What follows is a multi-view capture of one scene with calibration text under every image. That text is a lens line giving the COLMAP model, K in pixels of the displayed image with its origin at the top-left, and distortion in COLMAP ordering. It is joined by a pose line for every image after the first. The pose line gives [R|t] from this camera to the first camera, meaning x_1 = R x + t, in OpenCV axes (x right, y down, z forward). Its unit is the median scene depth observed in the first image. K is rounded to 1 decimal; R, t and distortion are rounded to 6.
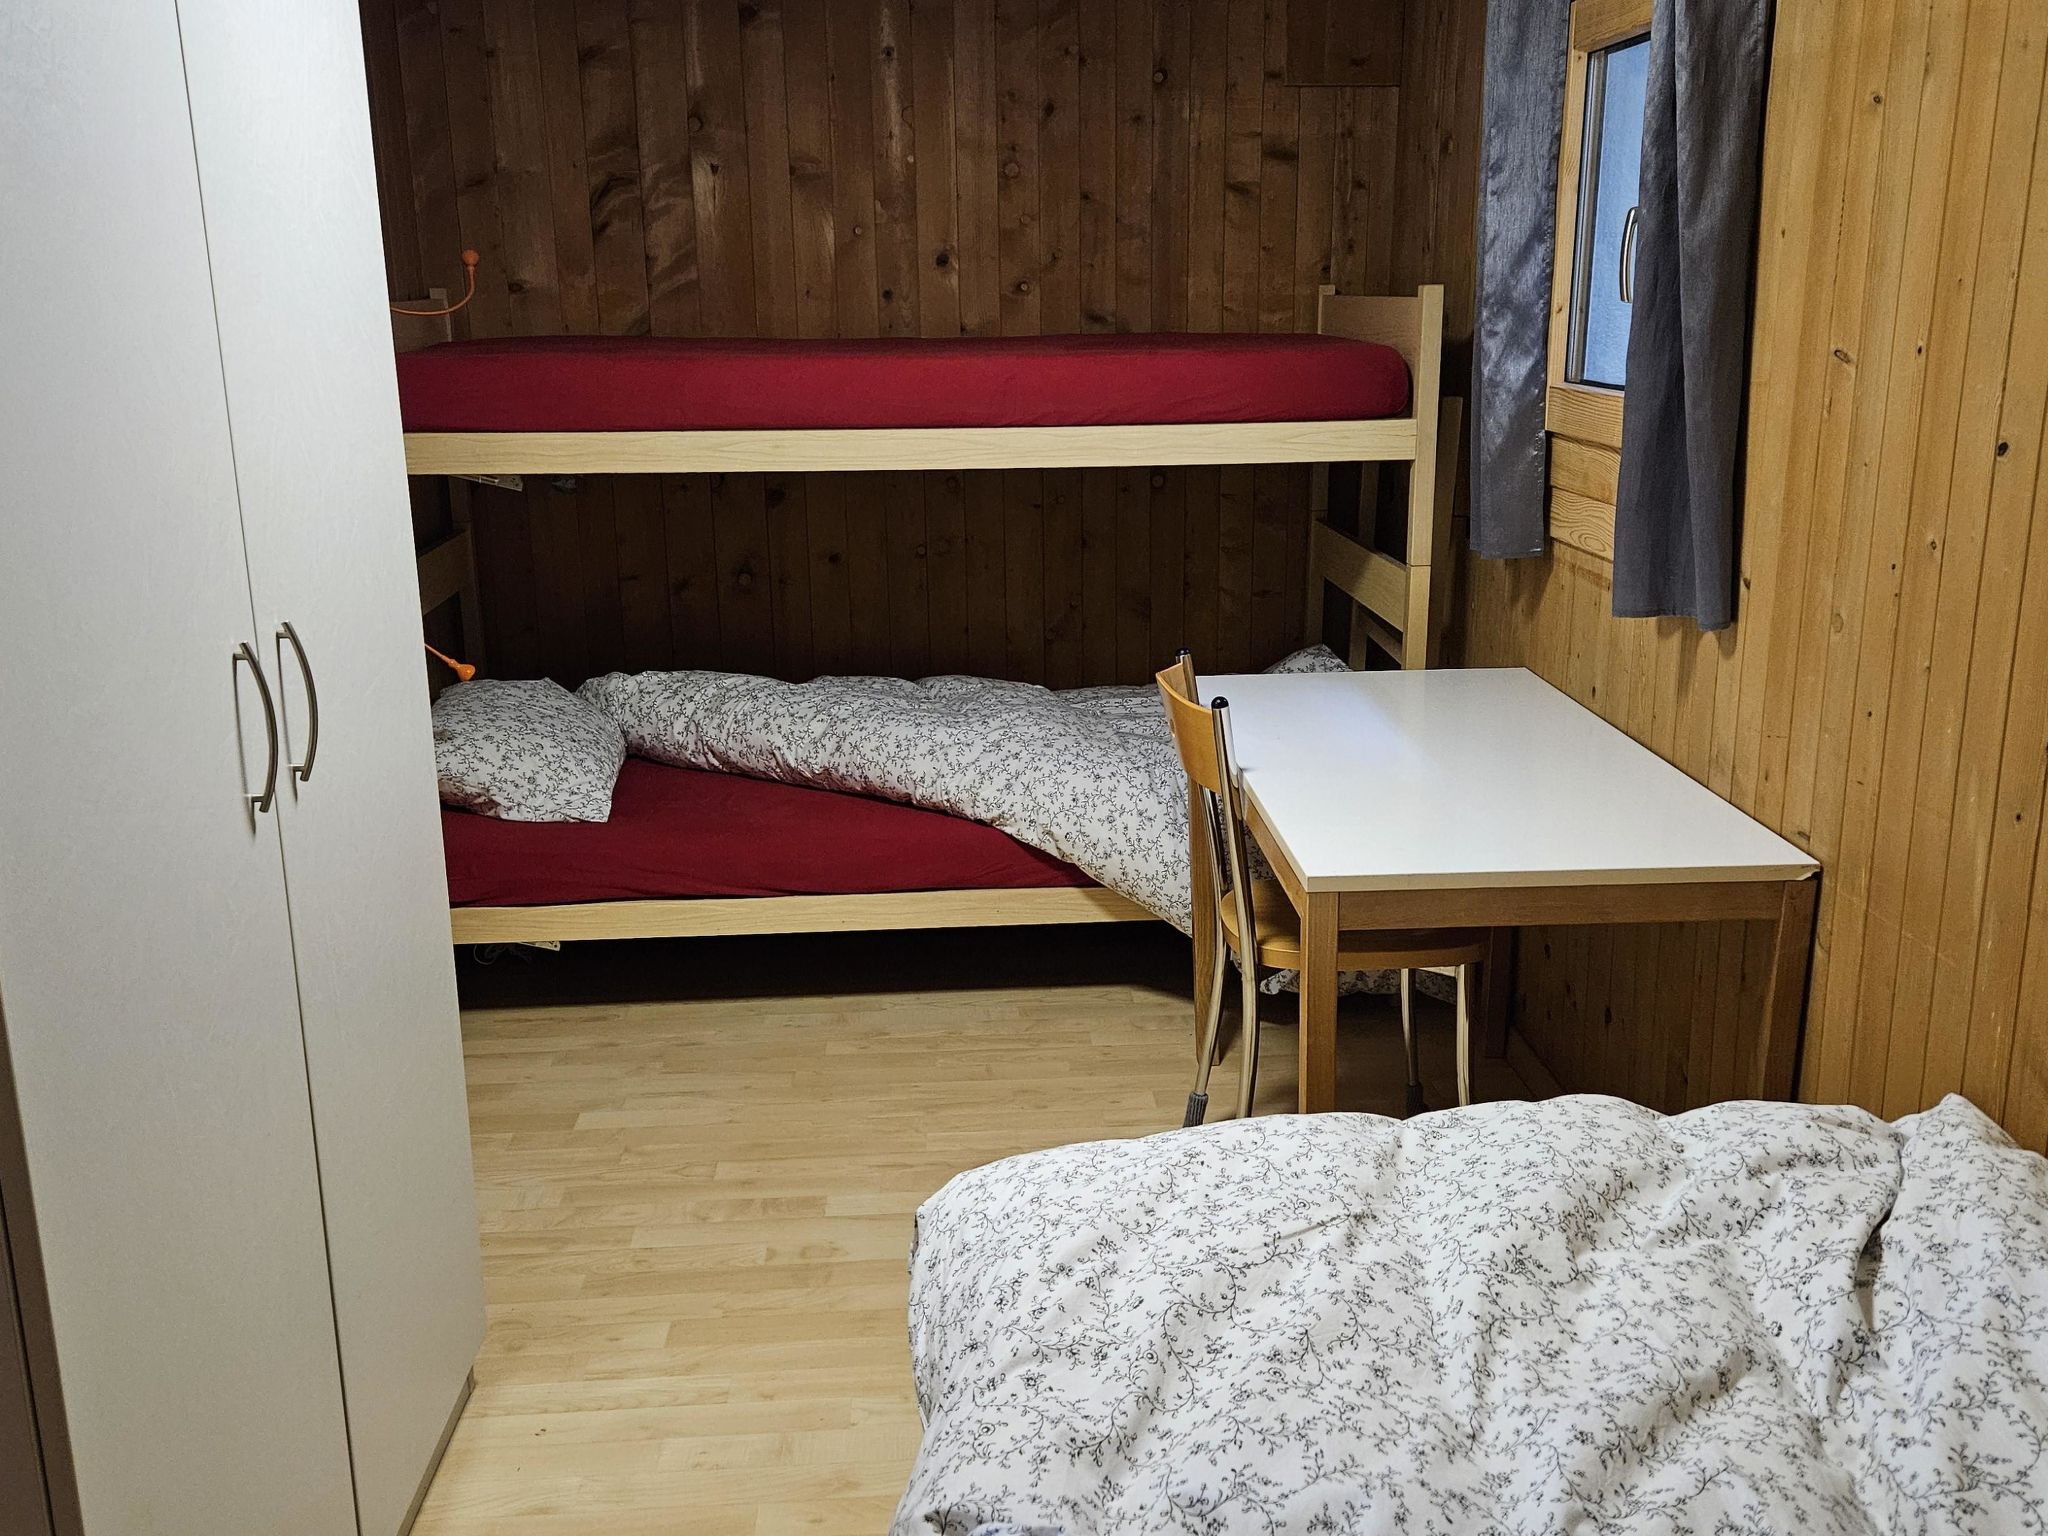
lens RADIAL K [[1813.2, 0, 1026.0], [0, 1813.2, 767.2], [0, 0, 1]] dist [0.001512, 0.002829]
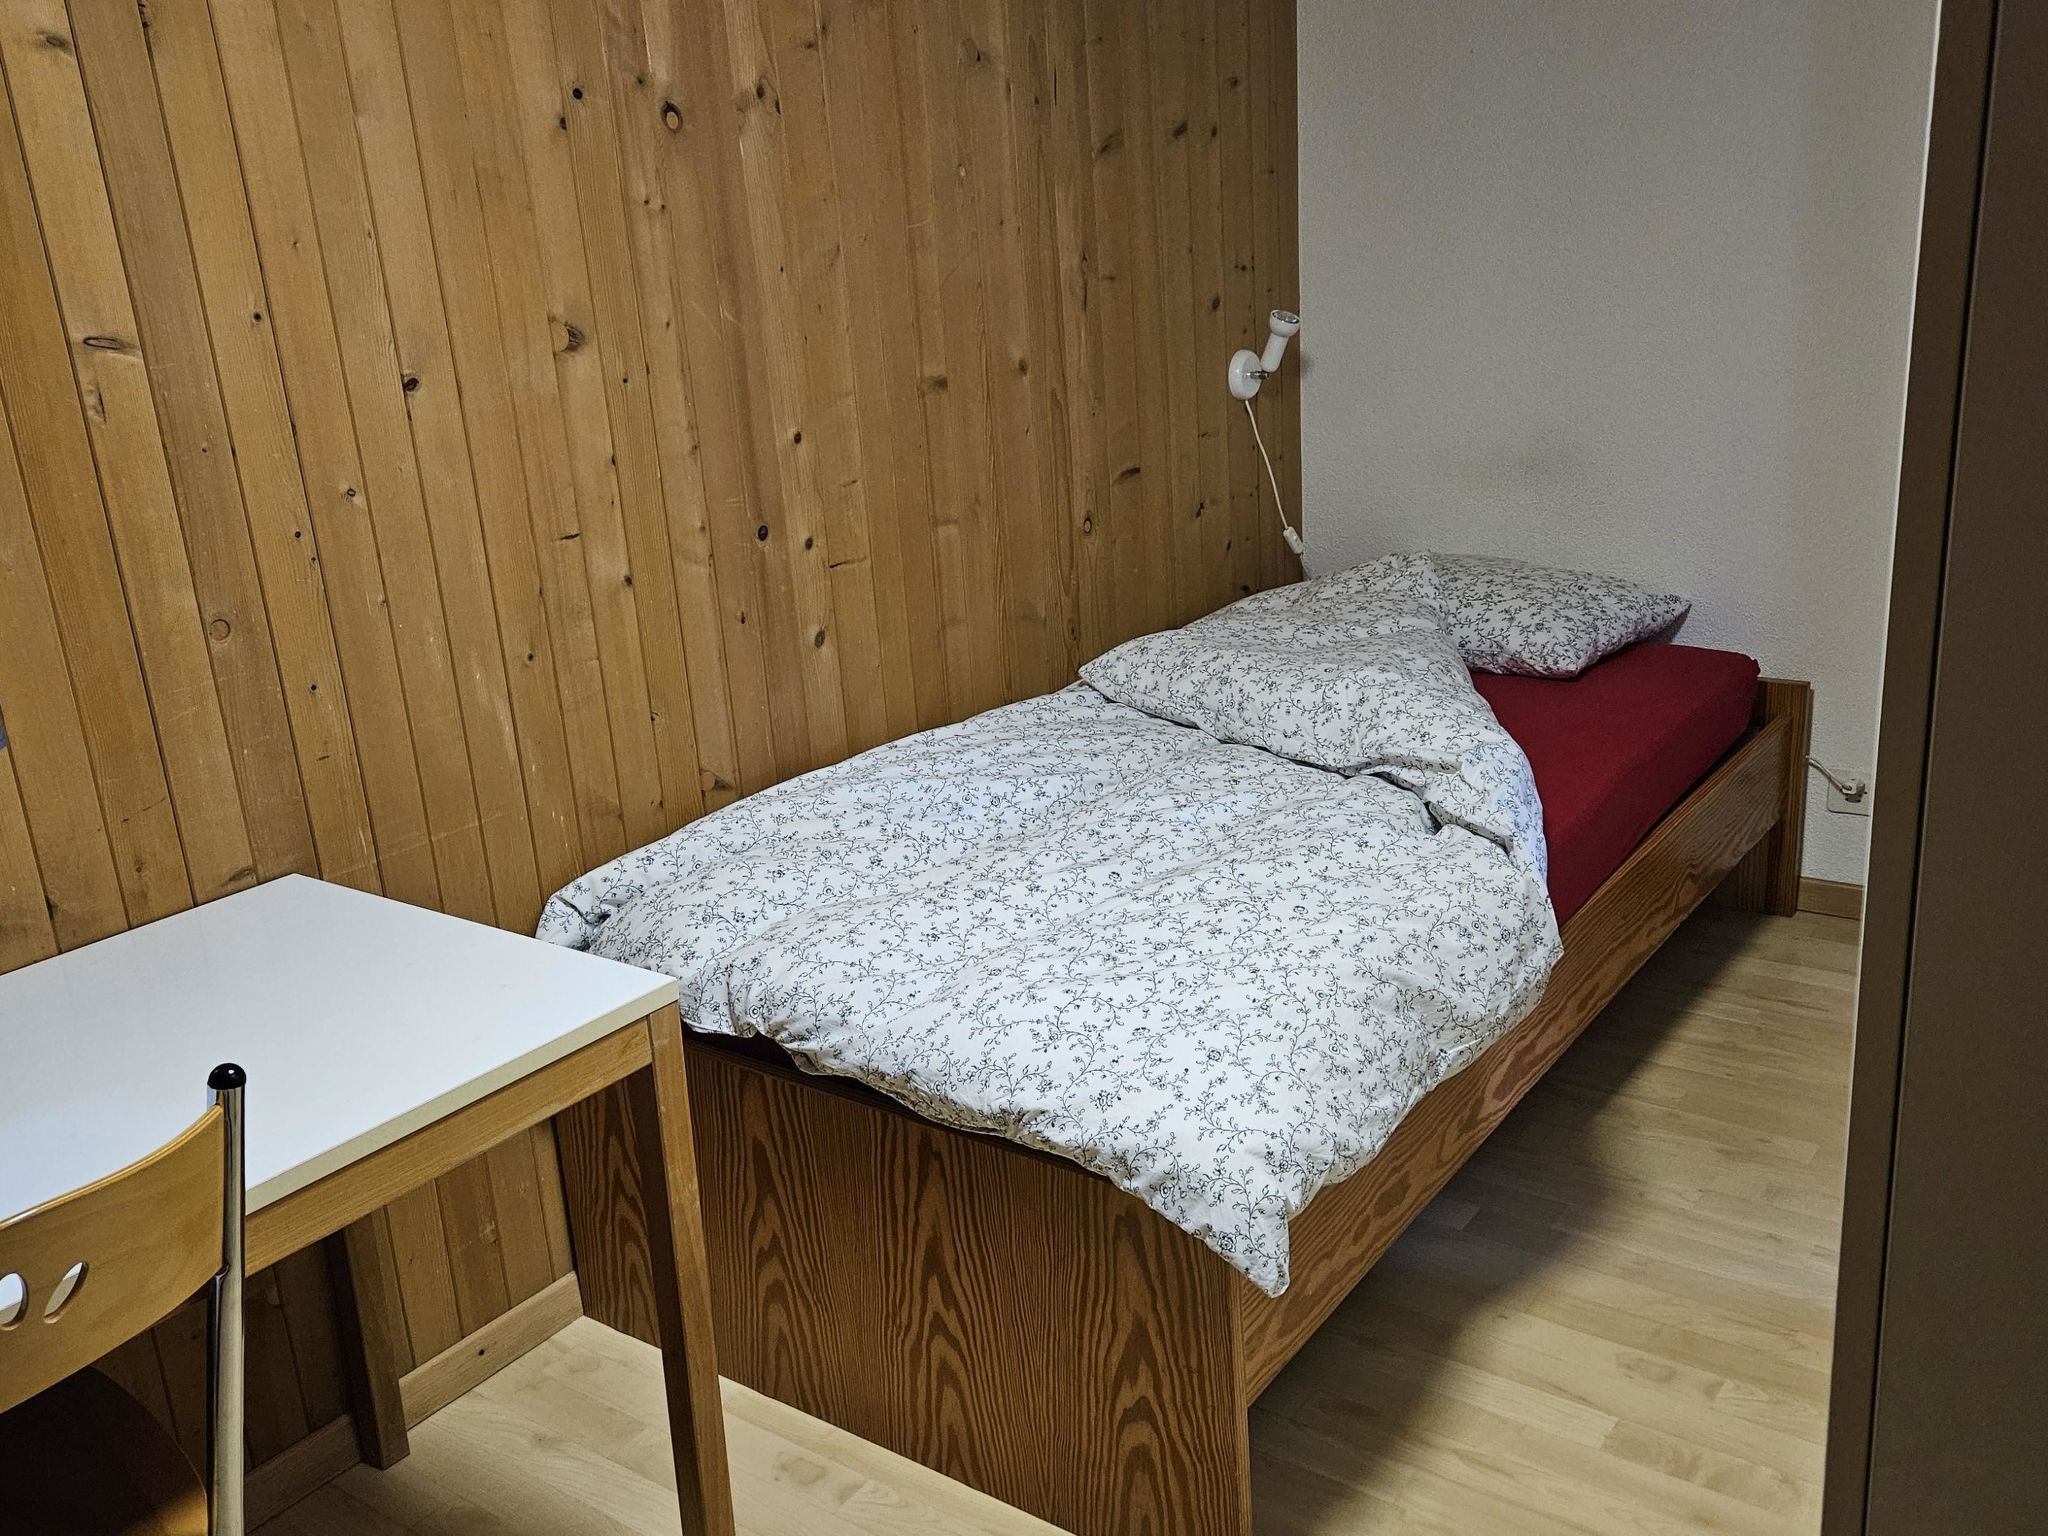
lens RADIAL K [[1813.2, 0, 1025.1], [0, 1813.2, 769.4], [0, 0, 1]] dist [0.001512, 0.002829]
pose [[-0.780575, -0.125598, 0.612313, -0.476013], [0.227918, 0.854968, 0.465922, -0.386596], [-0.582027, 0.503244, -0.638740, 1.521396]]
